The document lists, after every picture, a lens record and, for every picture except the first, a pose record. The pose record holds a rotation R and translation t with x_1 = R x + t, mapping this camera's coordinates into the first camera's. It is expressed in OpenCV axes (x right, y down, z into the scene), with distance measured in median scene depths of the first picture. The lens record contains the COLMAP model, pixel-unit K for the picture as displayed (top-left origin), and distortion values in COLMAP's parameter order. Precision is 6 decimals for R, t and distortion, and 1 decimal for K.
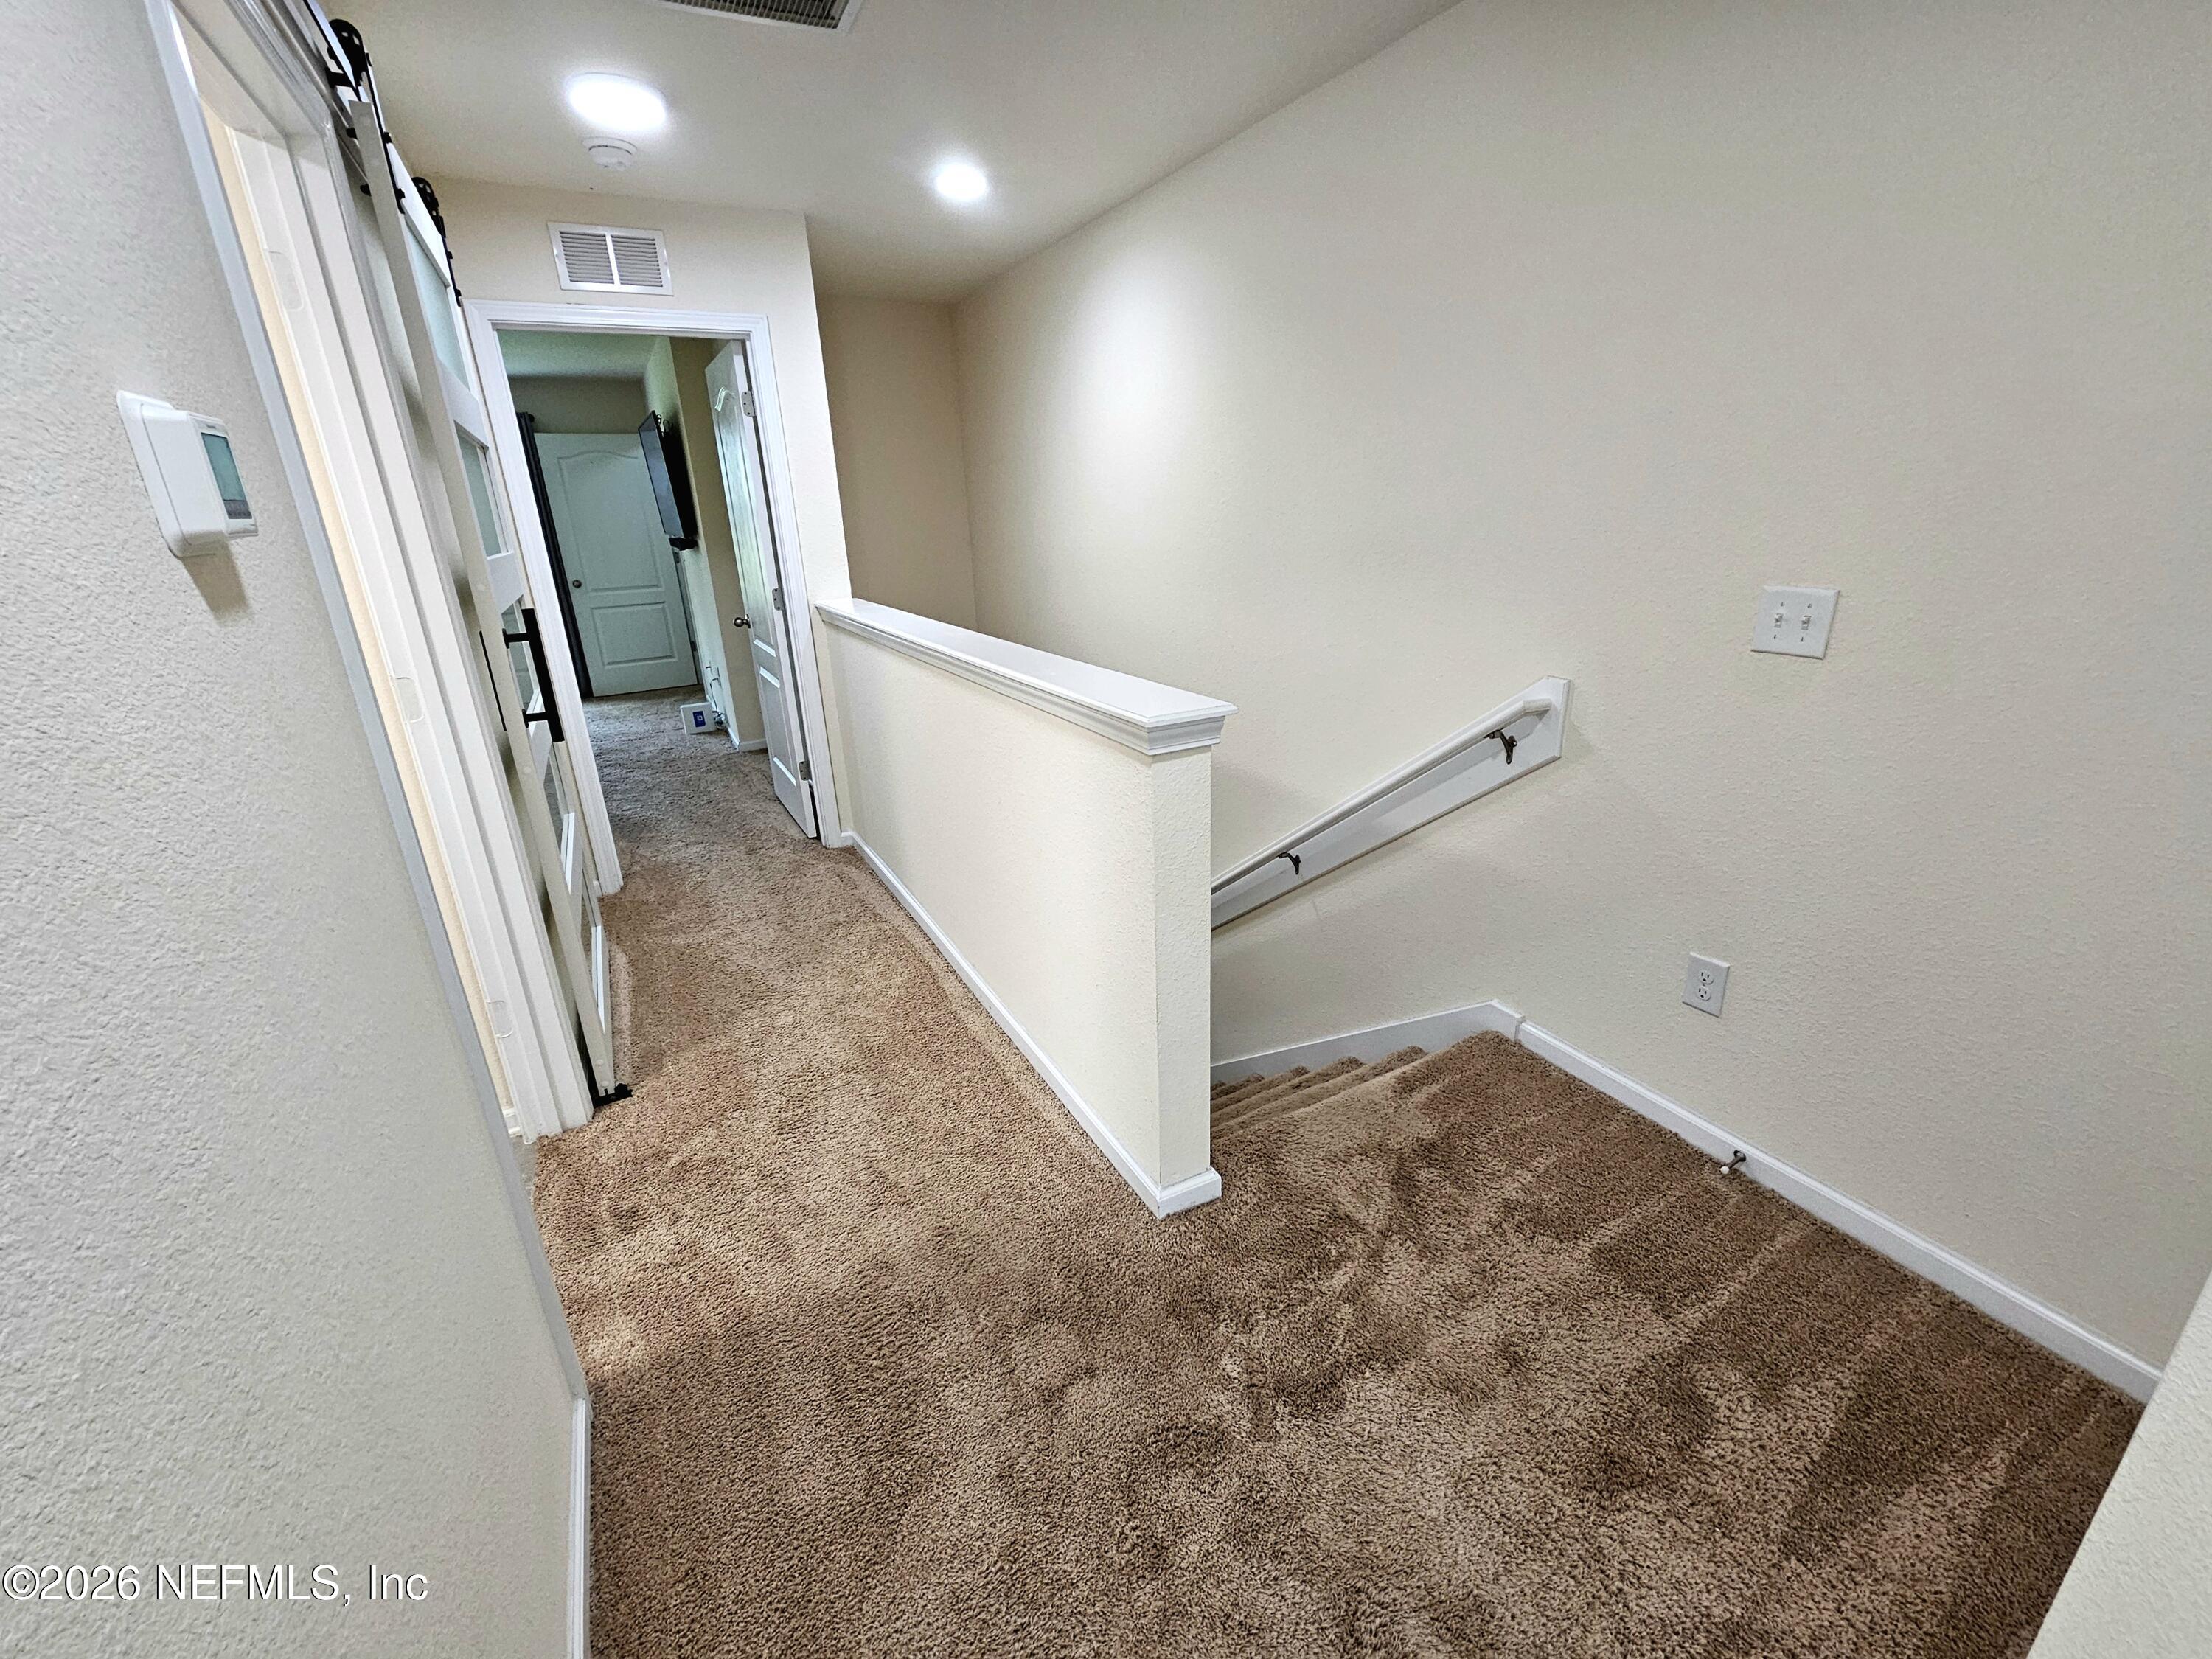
lens RADIAL K [[913.9, 0, 1110.8], [0, 913.9, 825.0], [0, 0, 1]] dist [-0.006117, 0.004779]
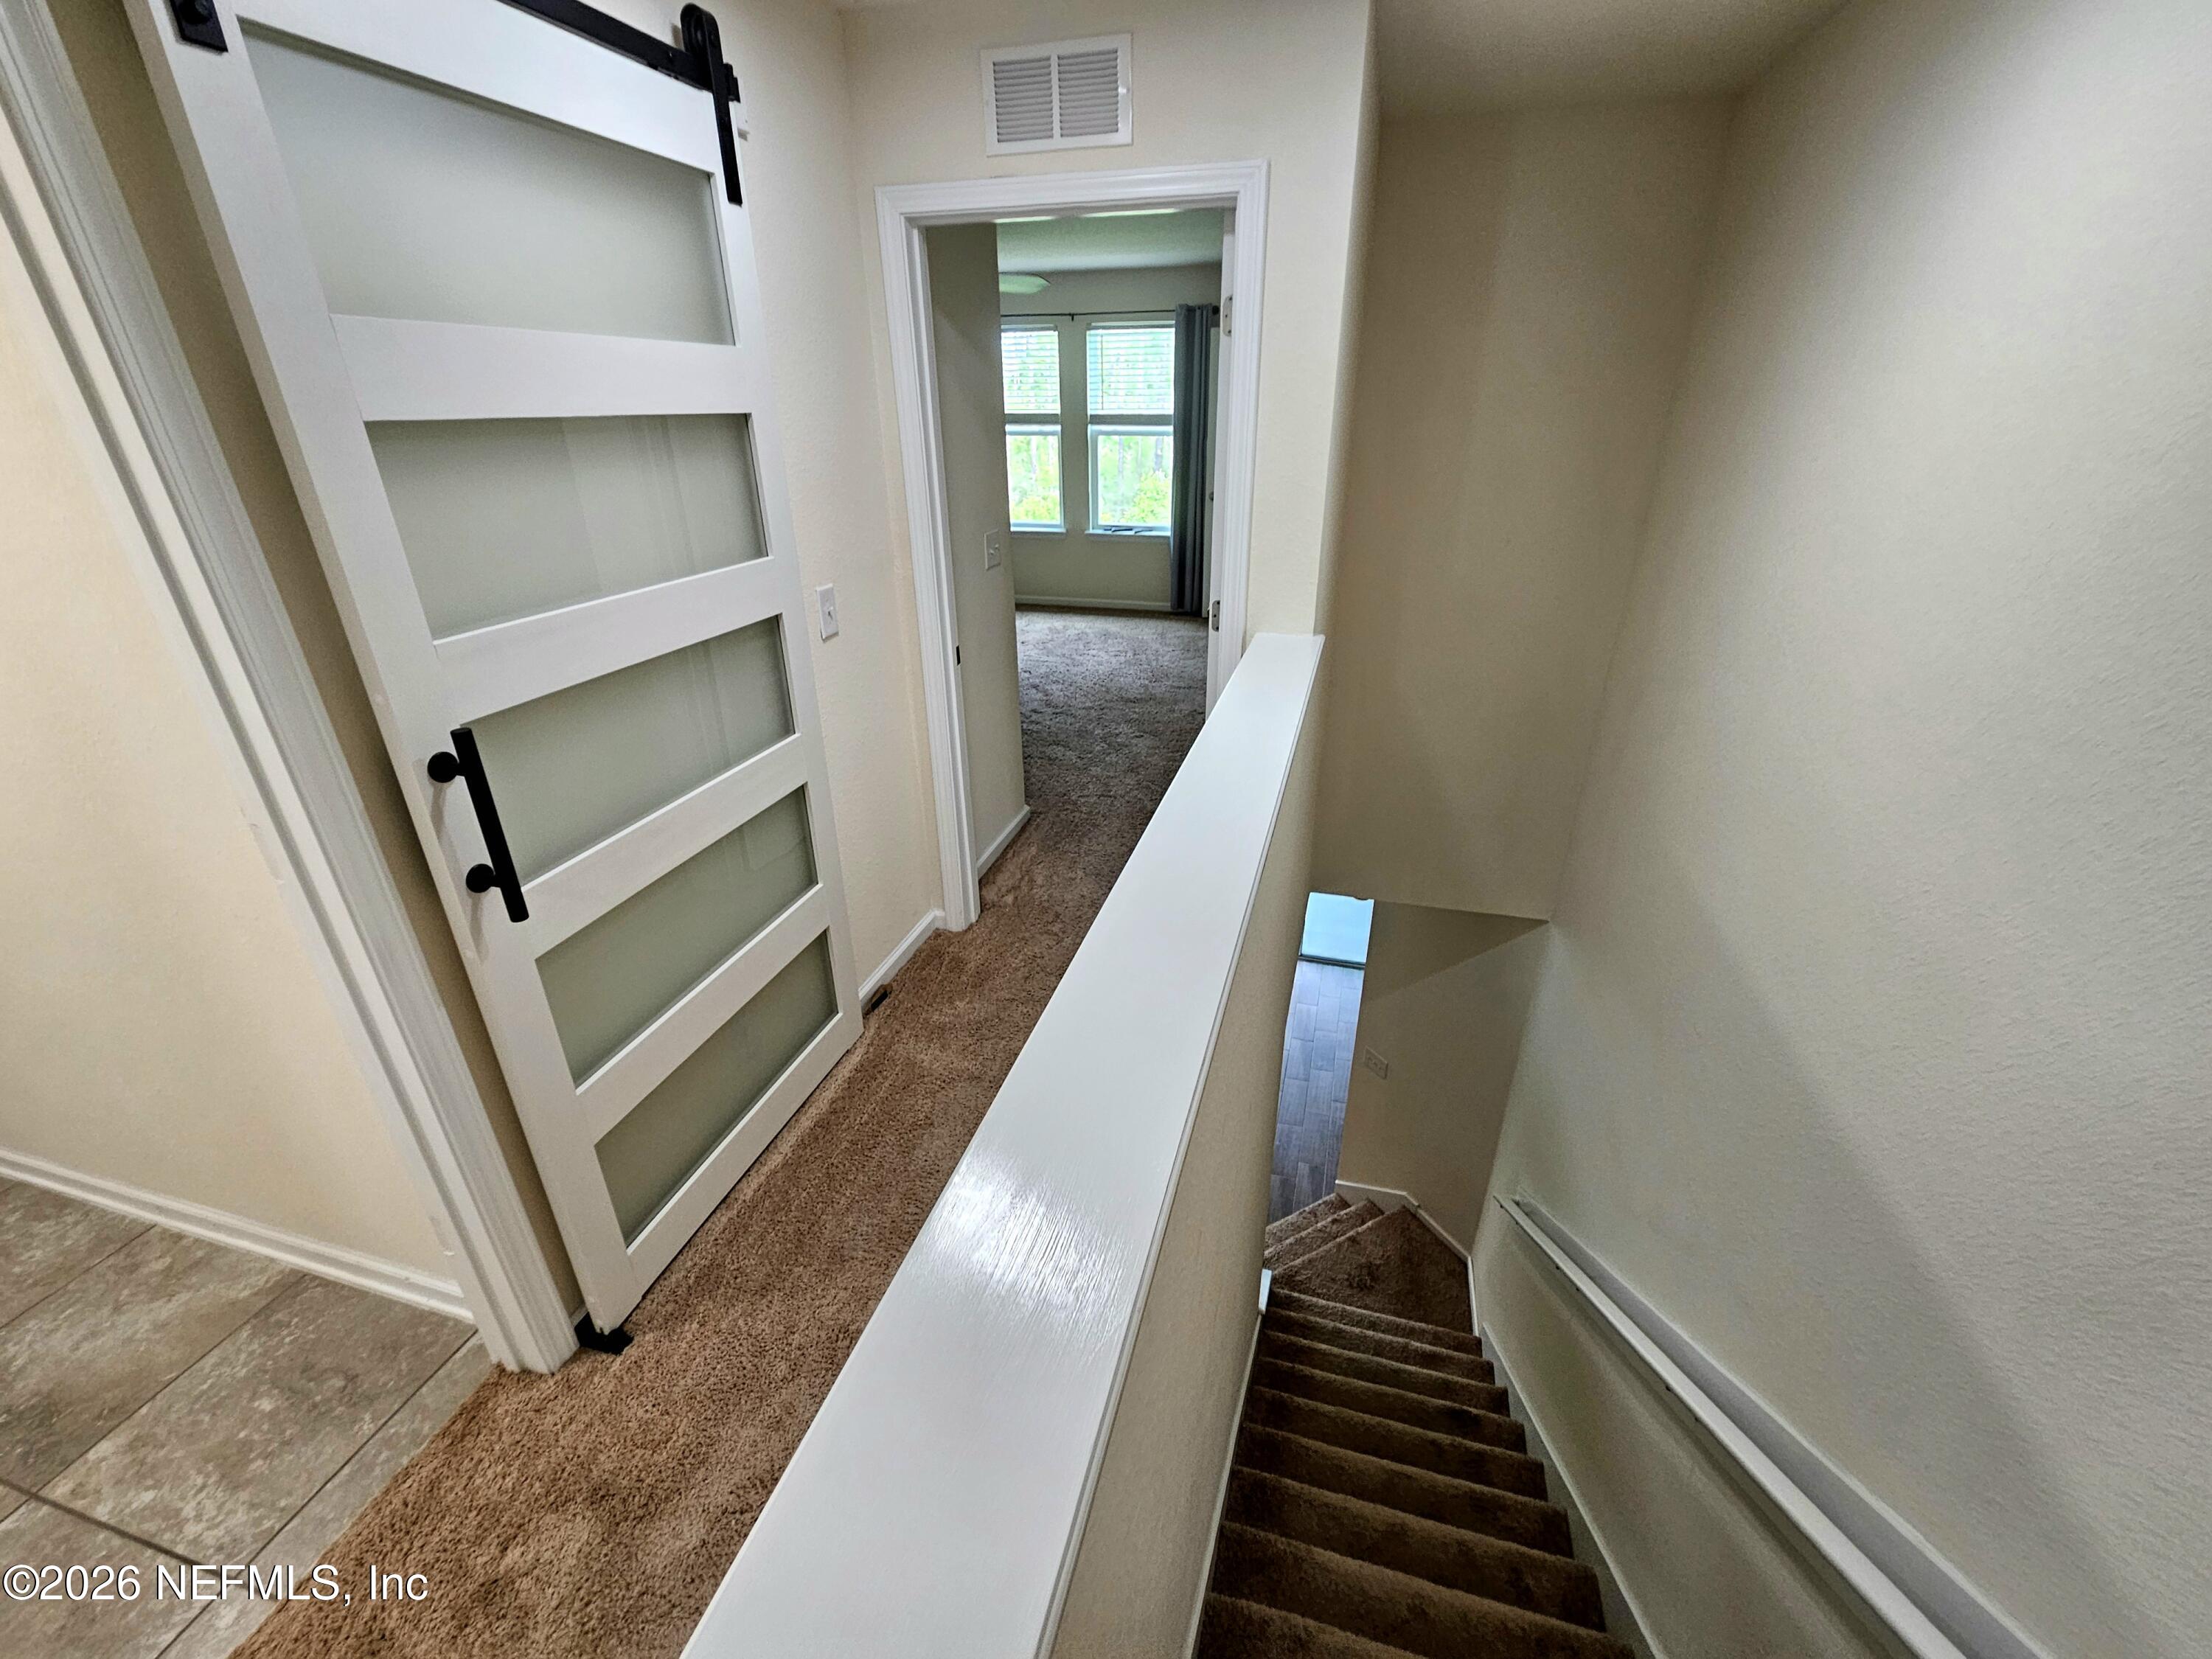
lens RADIAL K [[913.9, 0, 1110.8], [0, 913.9, 825.0], [0, 0, 1]] dist [-0.006117, 0.004779]
pose [[0.719005, 0.322923, -0.615429, 0.055397], [-0.247666, 0.946419, 0.207250, -0.270775], [0.649380, 0.003407, 0.760457, 0.531019]]
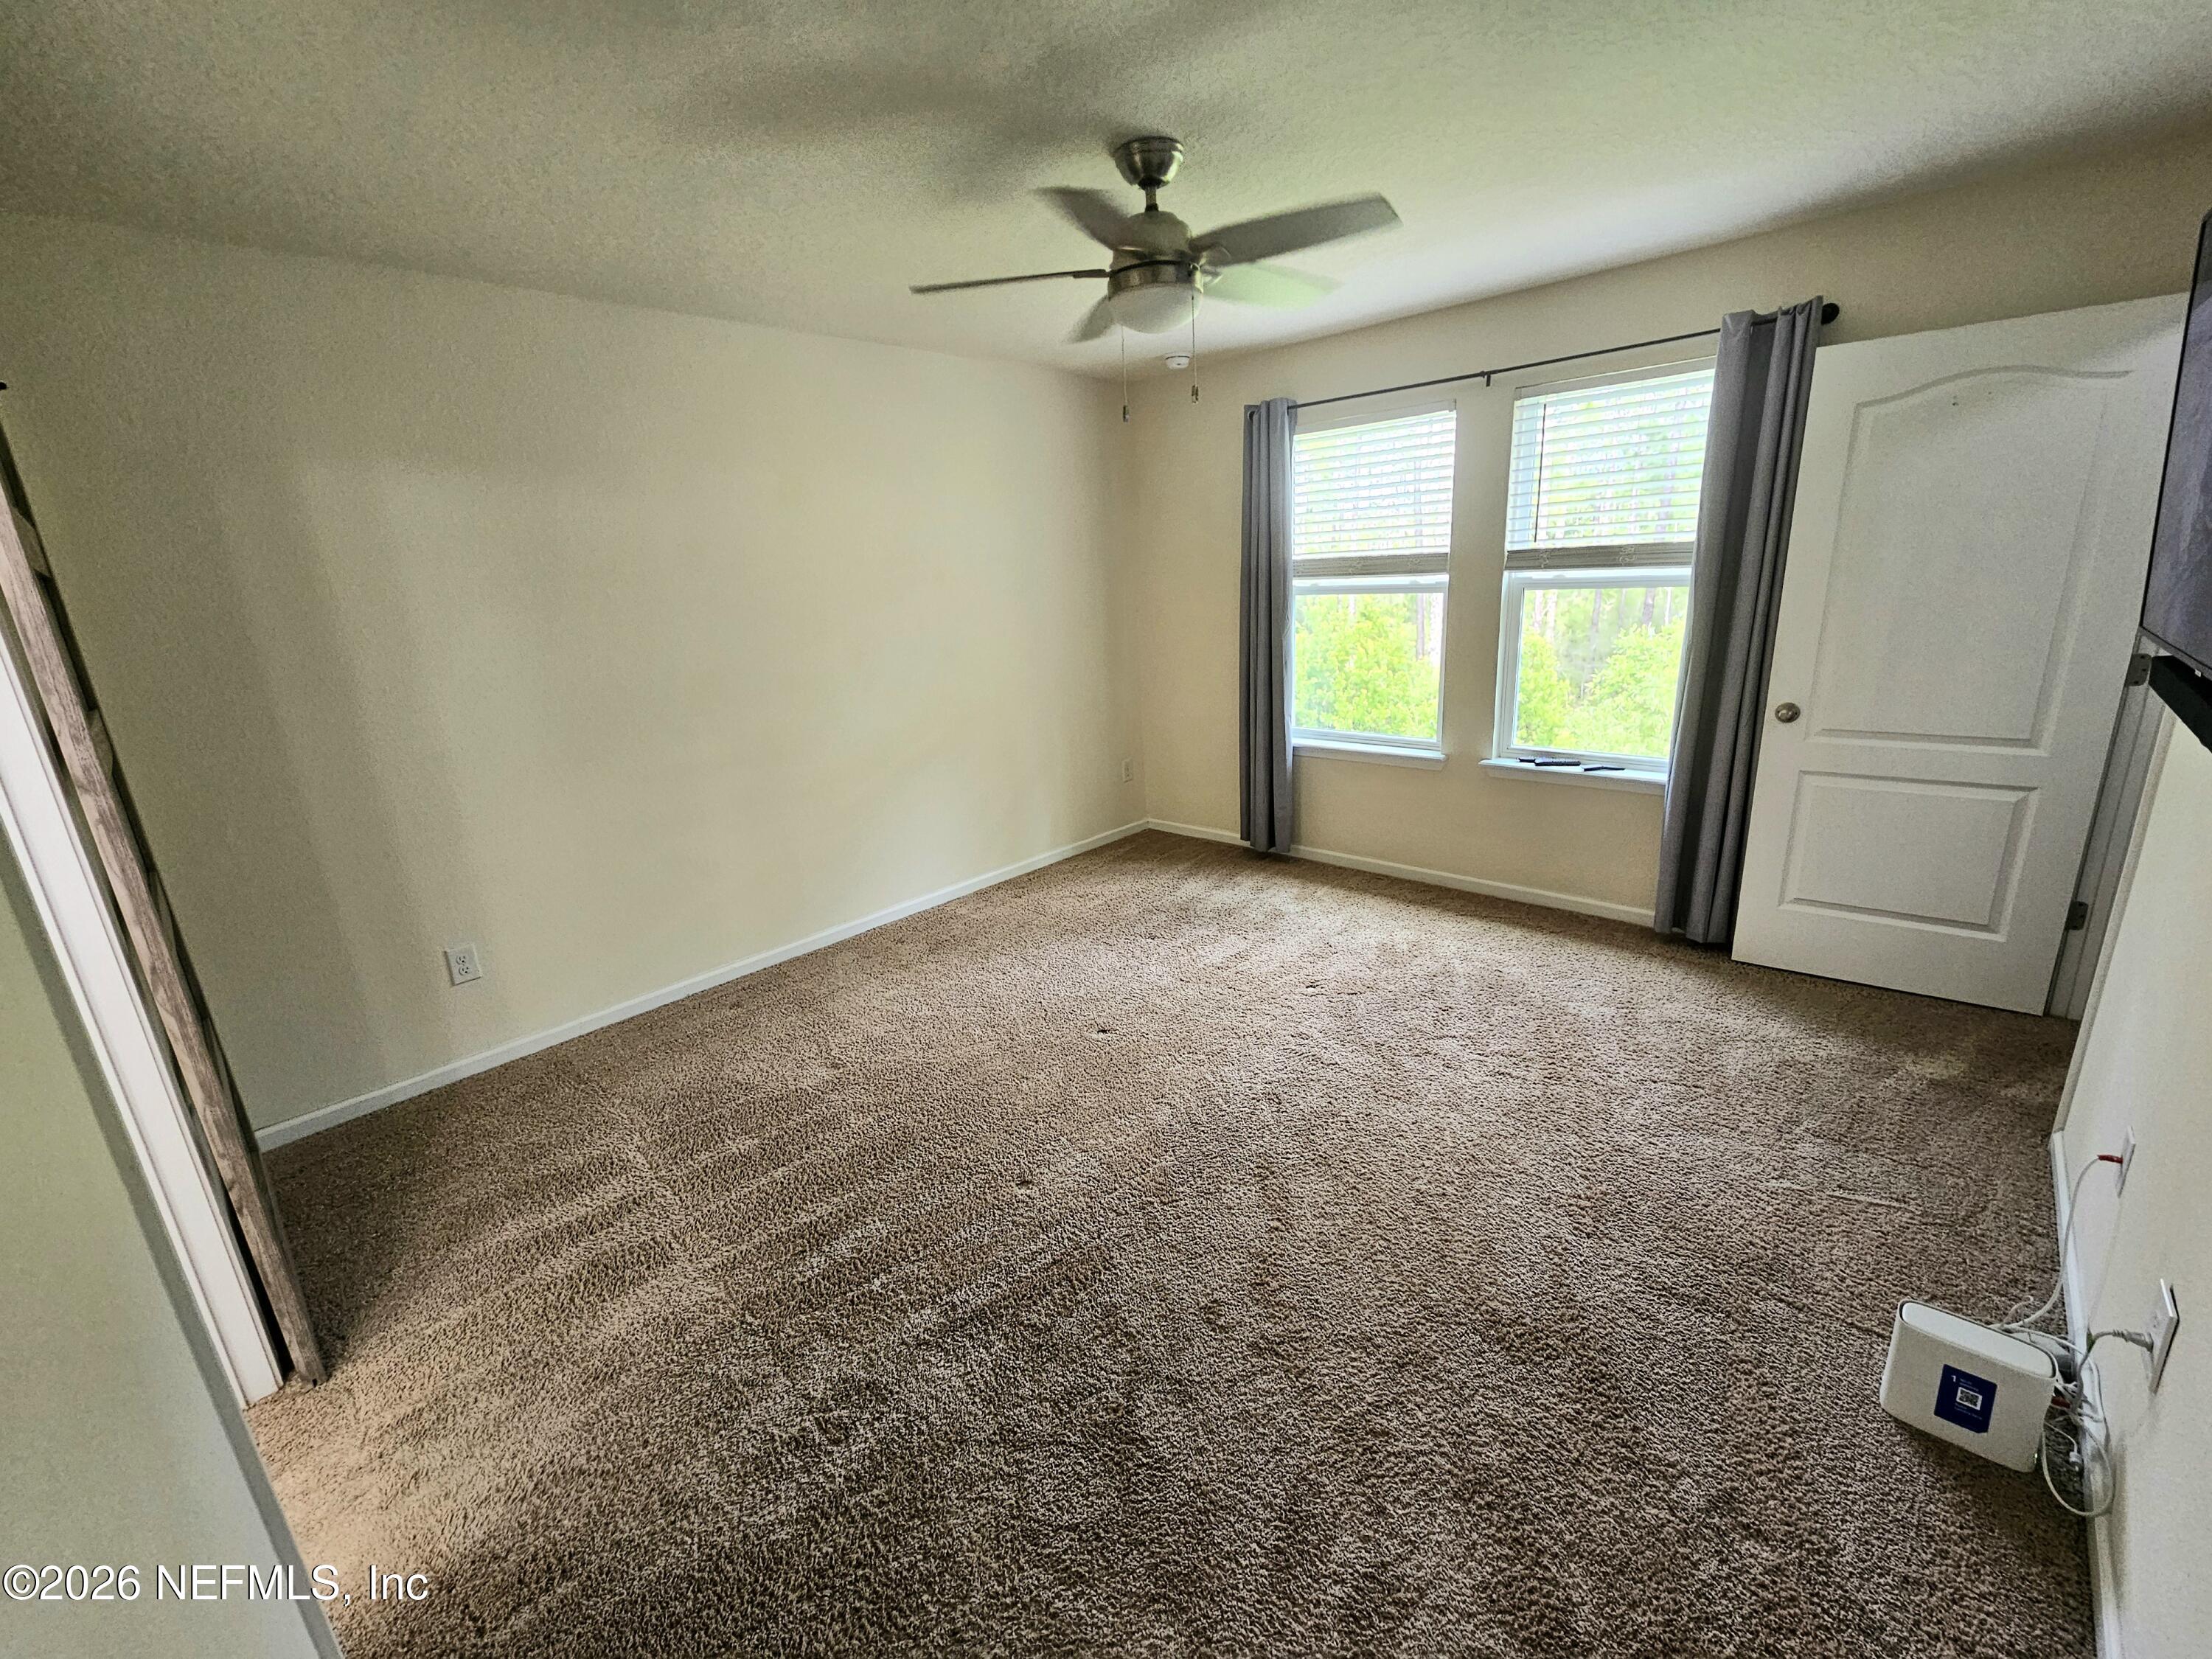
lens RADIAL K [[913.9, 0, 1110.8], [0, 913.9, 825.0], [0, 0, 1]] dist [-0.006117, 0.004779]
pose [[0.328120, 0.275111, -0.903688, -0.705252], [-0.275892, 0.942850, 0.186860, -0.496633], [0.903449, 0.188008, 0.385269, 1.360183]]
